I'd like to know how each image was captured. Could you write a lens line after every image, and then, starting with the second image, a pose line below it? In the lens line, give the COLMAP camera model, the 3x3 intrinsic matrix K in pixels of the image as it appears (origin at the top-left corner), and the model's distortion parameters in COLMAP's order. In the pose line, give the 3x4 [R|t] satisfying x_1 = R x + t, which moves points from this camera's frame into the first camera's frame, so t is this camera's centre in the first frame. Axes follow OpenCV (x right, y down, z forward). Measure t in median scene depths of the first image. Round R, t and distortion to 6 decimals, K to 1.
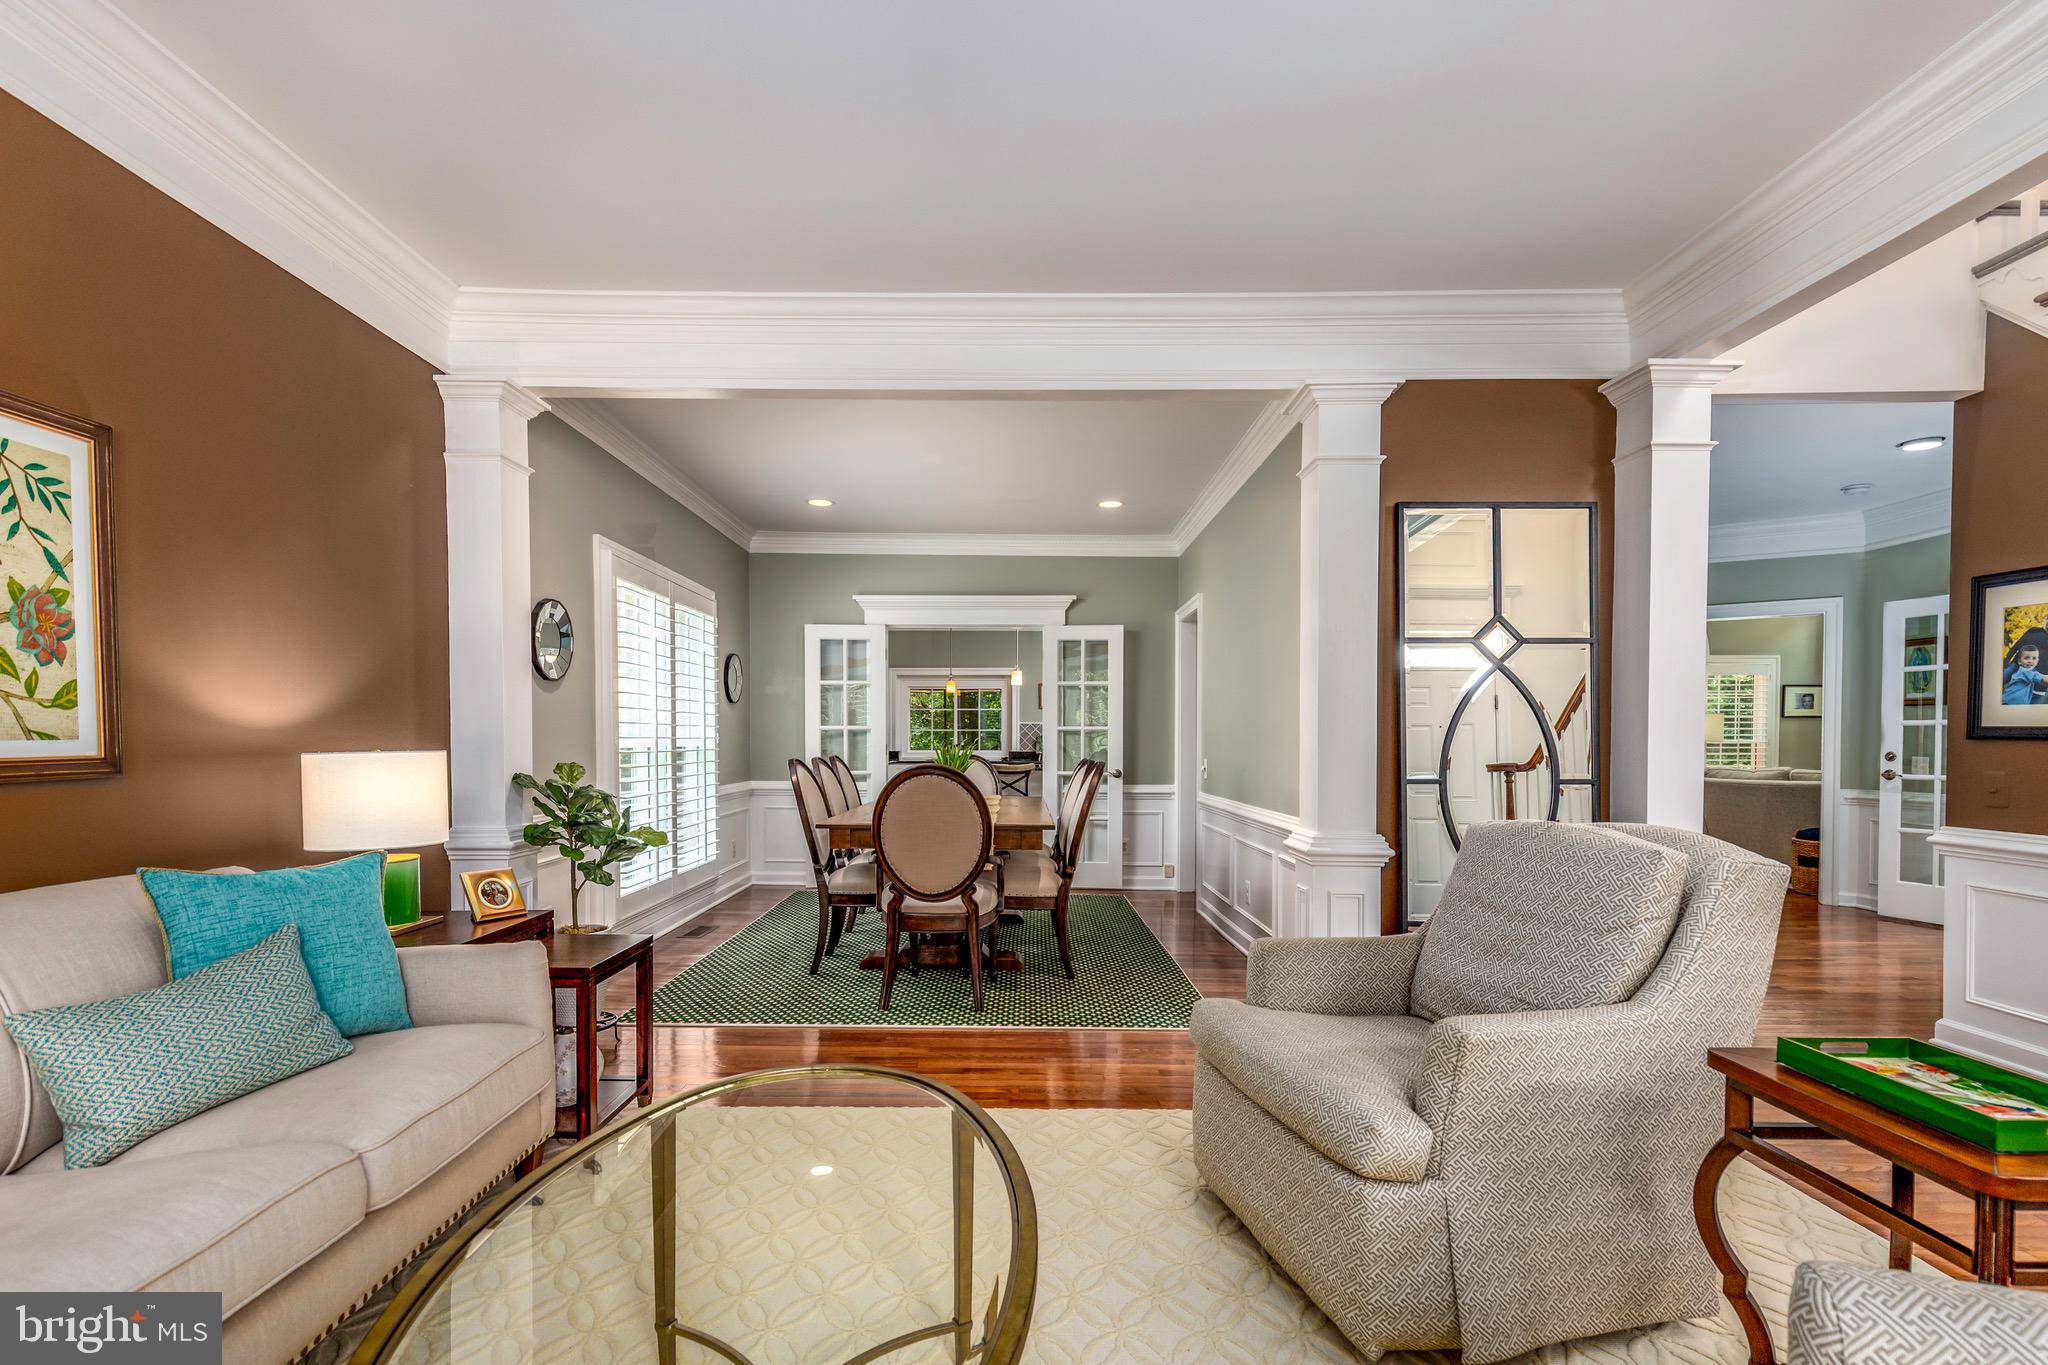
lens RADIAL K [[961.1, 0, 1022.0], [0, 961.1, 760.3], [0, 0, 1]] dist [0.000928, 0.000001]
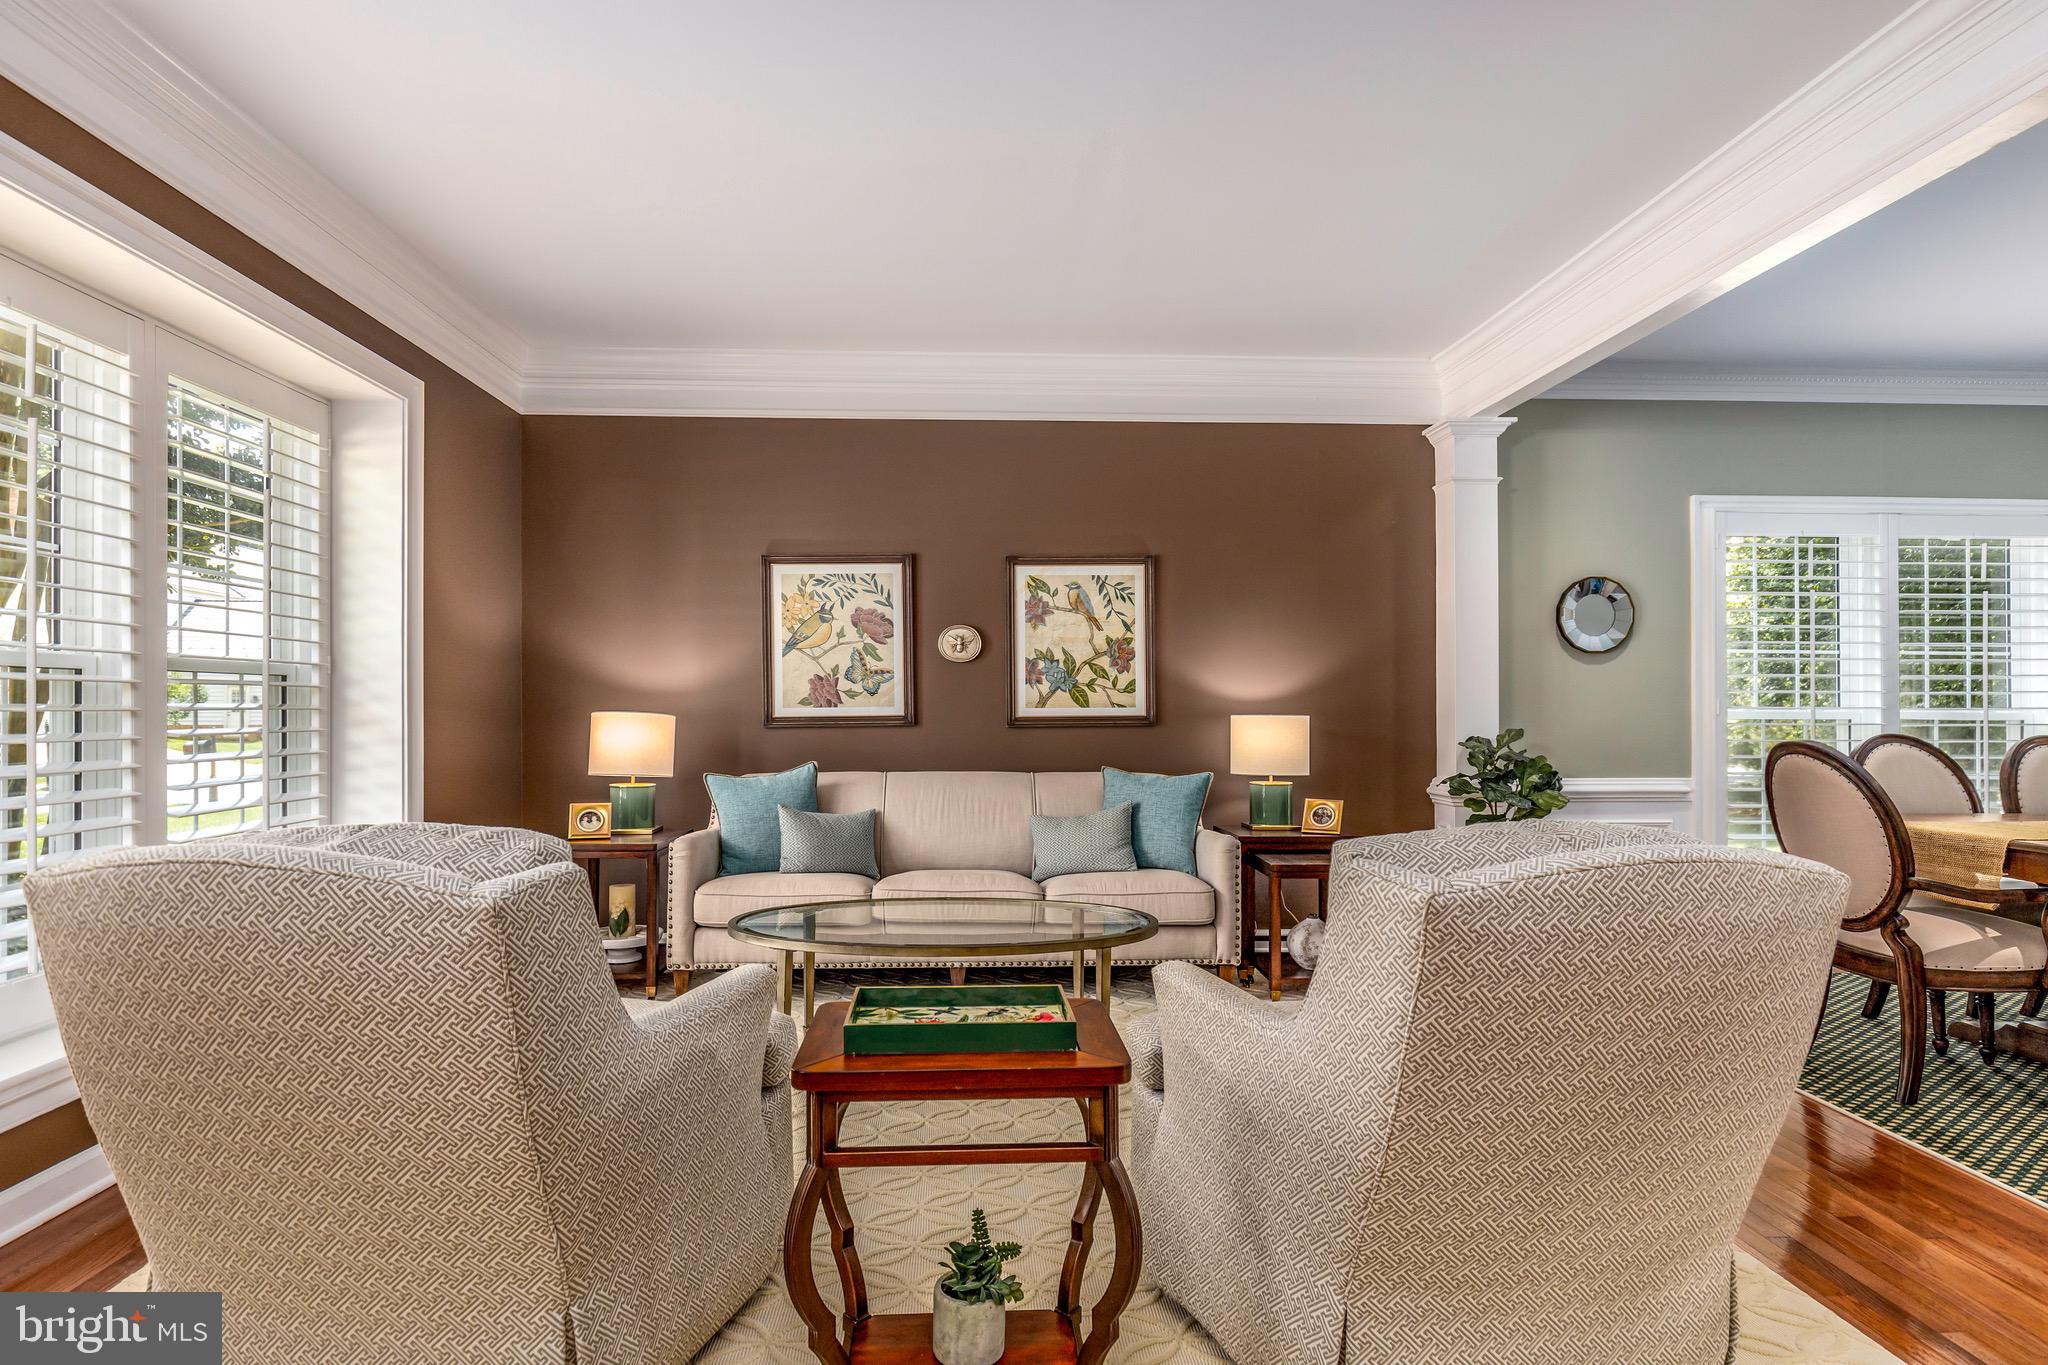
lens RADIAL K [[1046.6, 0, 991.6], [0, 1046.6, 703.0], [0, 0, 1]] dist [-0.003855, -0.000183]
pose [[0.029578, -0.006522, -0.999541, 1.312025], [-0.024418, 0.999676, -0.007246, -0.006441], [0.999264, 0.024621, 0.029409, 0.613992]]
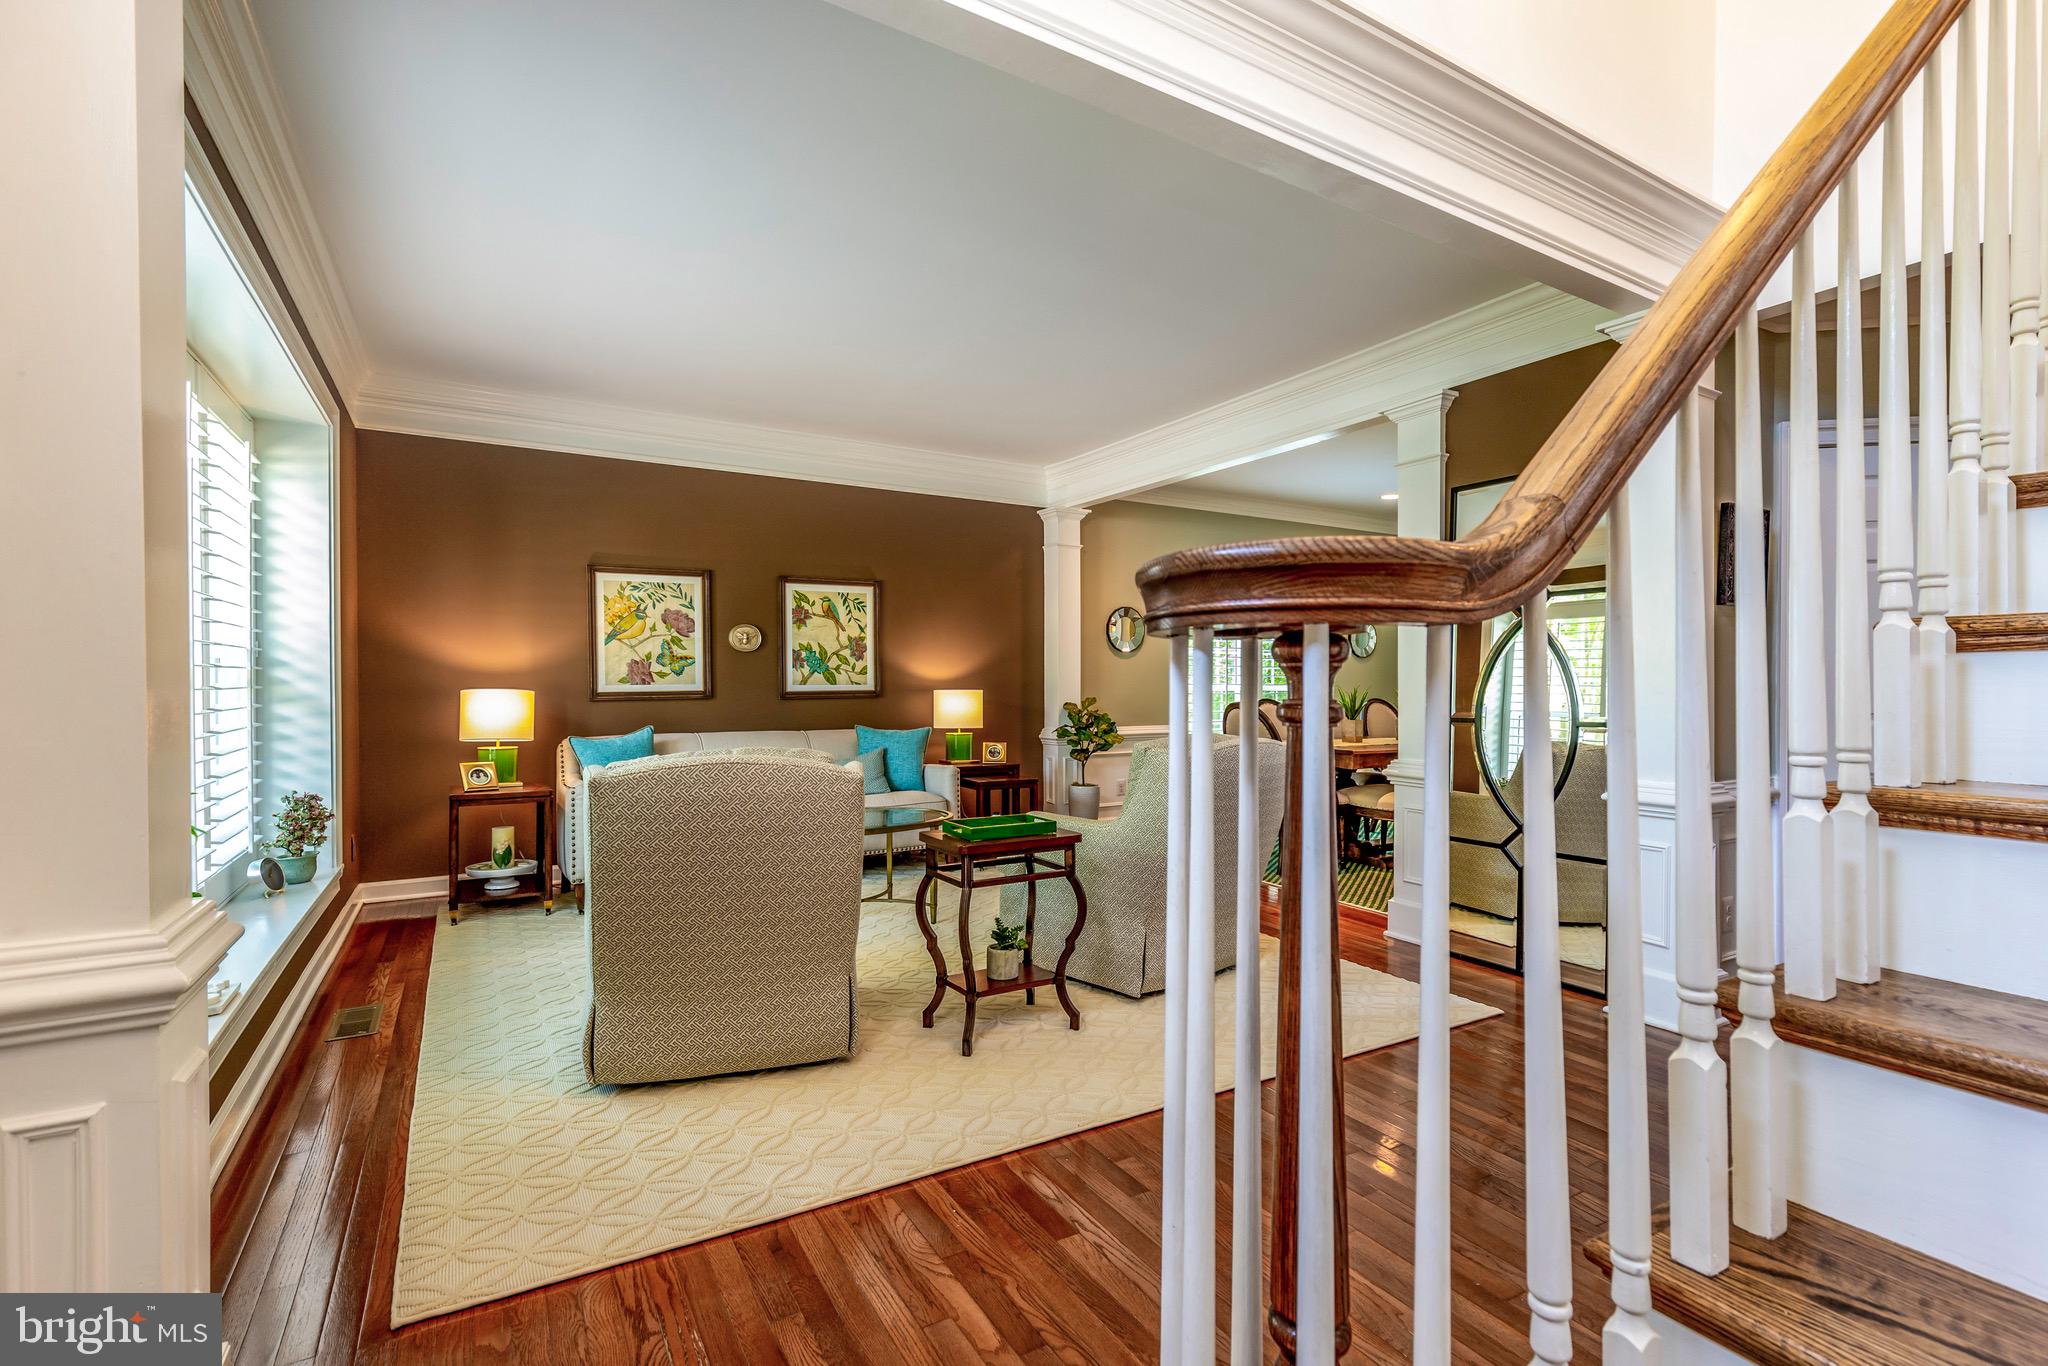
lens RADIAL K [[932.6, 0, 1024.0], [0, 932.6, 683.0], [0, 0, 1]] dist [0.002274, 0.000069]
pose [[0.508262, -0.002358, -0.861200, 1.839907], [-0.020281, 0.999686, -0.014707, 0.006894], [0.860964, 0.024941, 0.508054, -0.083650]]
